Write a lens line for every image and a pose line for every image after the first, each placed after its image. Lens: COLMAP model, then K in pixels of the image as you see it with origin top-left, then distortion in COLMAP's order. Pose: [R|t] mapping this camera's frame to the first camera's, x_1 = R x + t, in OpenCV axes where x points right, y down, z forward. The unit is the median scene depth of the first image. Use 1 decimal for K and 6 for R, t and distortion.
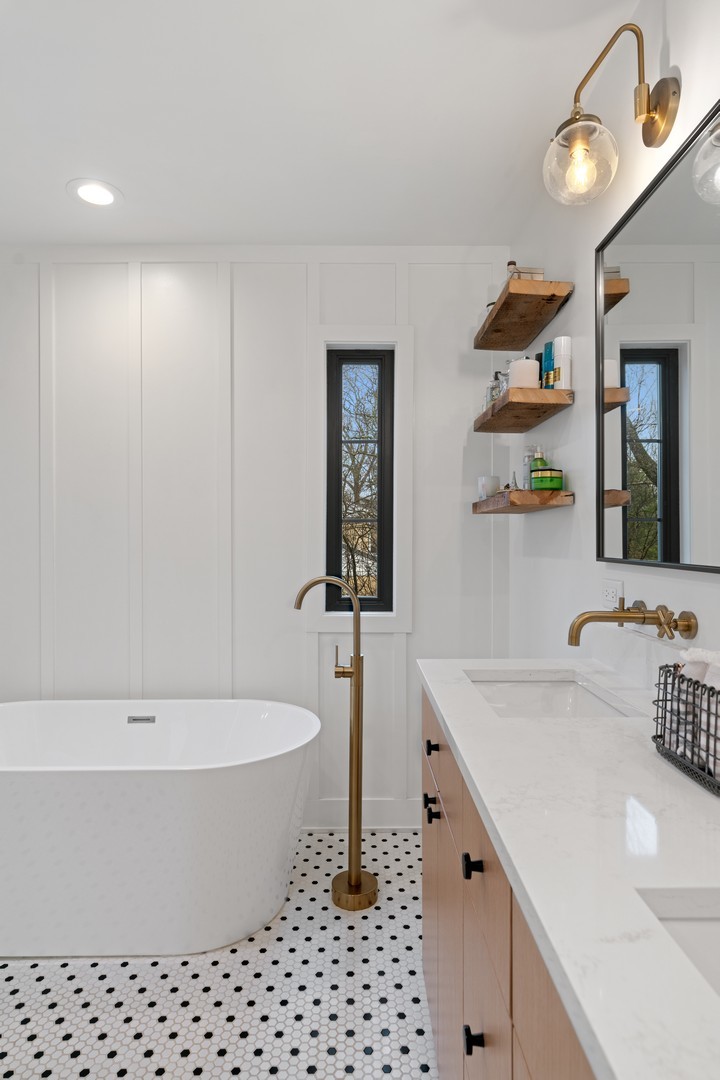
lens RADIAL K [[613.0, 0, 358.7], [0, 613.0, 540.6], [0, 0, 1]] dist [-0.000556, 0.000191]
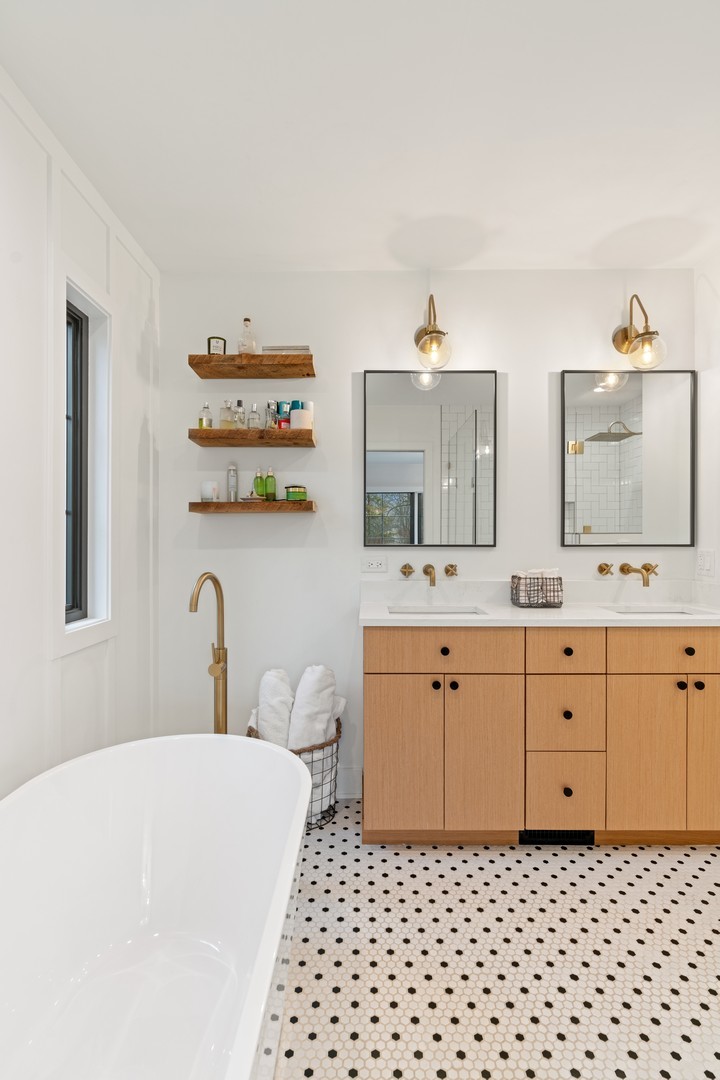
lens RADIAL K [[546.7, 0, 361.4], [0, 546.7, 539.5], [0, 0, 1]] dist [-0.003872, 0.002356]
pose [[-0.007523, -0.001444, 0.999971, -1.006831], [0.008320, 0.999964, 0.001507, 0.010310], [-0.999937, 0.008331, -0.007510, 0.863000]]
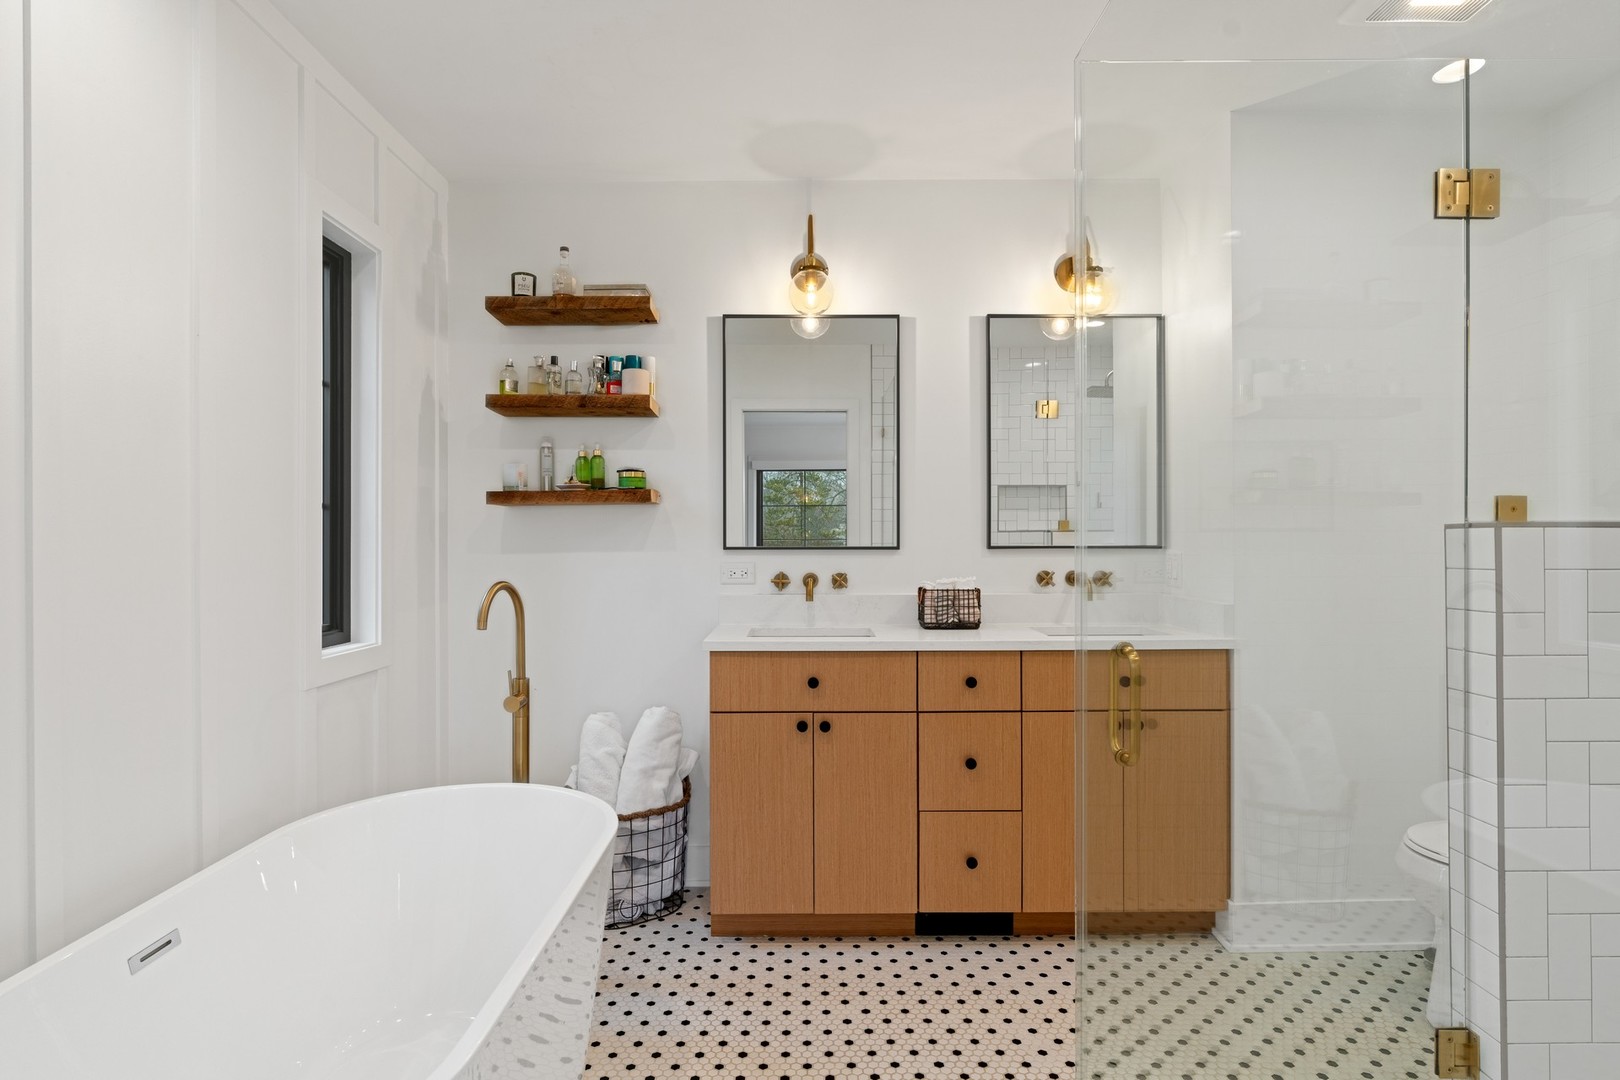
lens RADIAL K [[871.5, 0, 808.3], [0, 871.5, 539.0], [0, 0, 1]] dist [0.004834, -0.002665]
pose [[-0.021835, 0.001943, 0.999760, -1.274475], [0.011278, 0.999935, -0.001697, 0.014790], [-0.999698, 0.011238, -0.021855, 0.724529]]
